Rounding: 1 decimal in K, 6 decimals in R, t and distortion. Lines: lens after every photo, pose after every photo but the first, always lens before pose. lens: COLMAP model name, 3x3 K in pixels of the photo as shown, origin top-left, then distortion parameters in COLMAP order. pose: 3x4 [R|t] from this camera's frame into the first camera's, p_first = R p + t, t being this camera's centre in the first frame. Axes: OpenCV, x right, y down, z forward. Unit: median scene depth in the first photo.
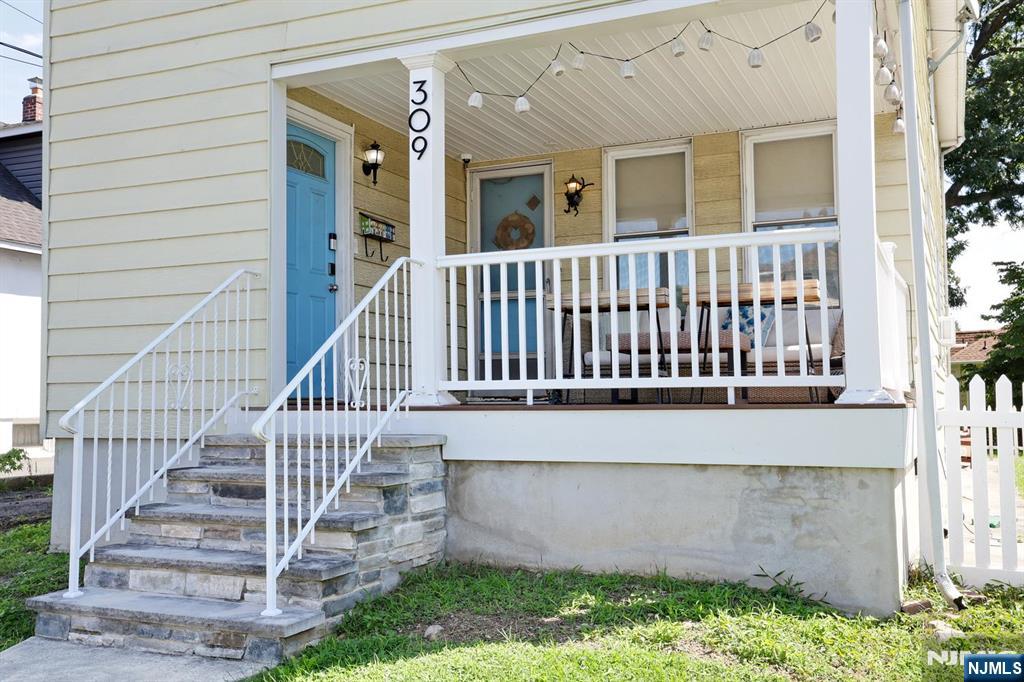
lens RADIAL K [[1002.9, 0, 512.0], [0, 1002.9, 341.0], [0, 0, 1]] dist [0.003750, 0.001027]
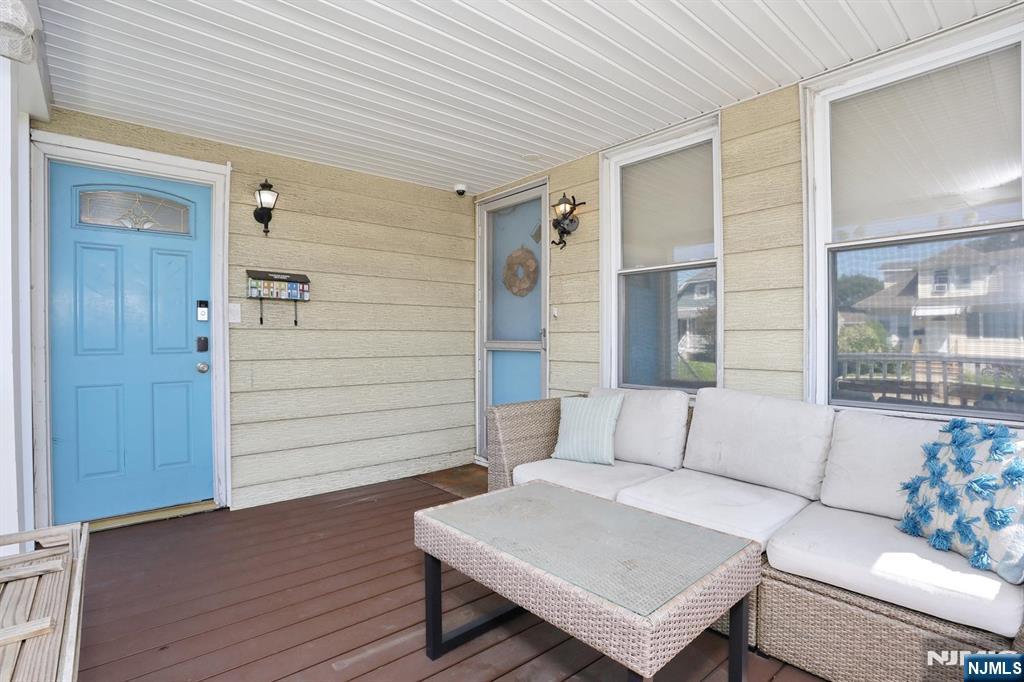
lens RADIAL K [[497.4, 0, 507.0], [0, 497.4, 339.5], [0, 0, 1]] dist [-0.079600, 0.035547]
pose [[0.900000, 0.010979, -0.435751, 0.196391], [0.021977, 0.997268, 0.070517, -0.087674], [0.435335, -0.073042, 0.897301, 0.673221]]
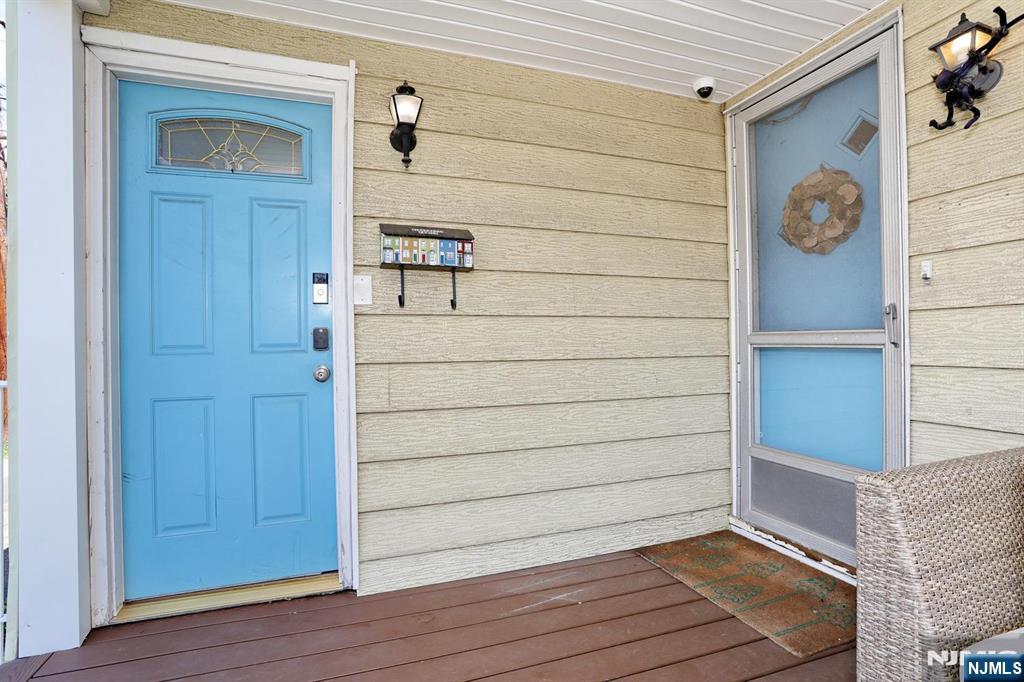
lens RADIAL K [[497.4, 0, 507.0], [0, 497.4, 339.5], [0, 0, 1]] dist [-0.079600, 0.035547]
pose [[0.685853, -0.001052, -0.727739, 0.076845], [0.054897, 0.997224, 0.050296, -0.070835], [0.725666, -0.074446, 0.684007, 0.796915]]
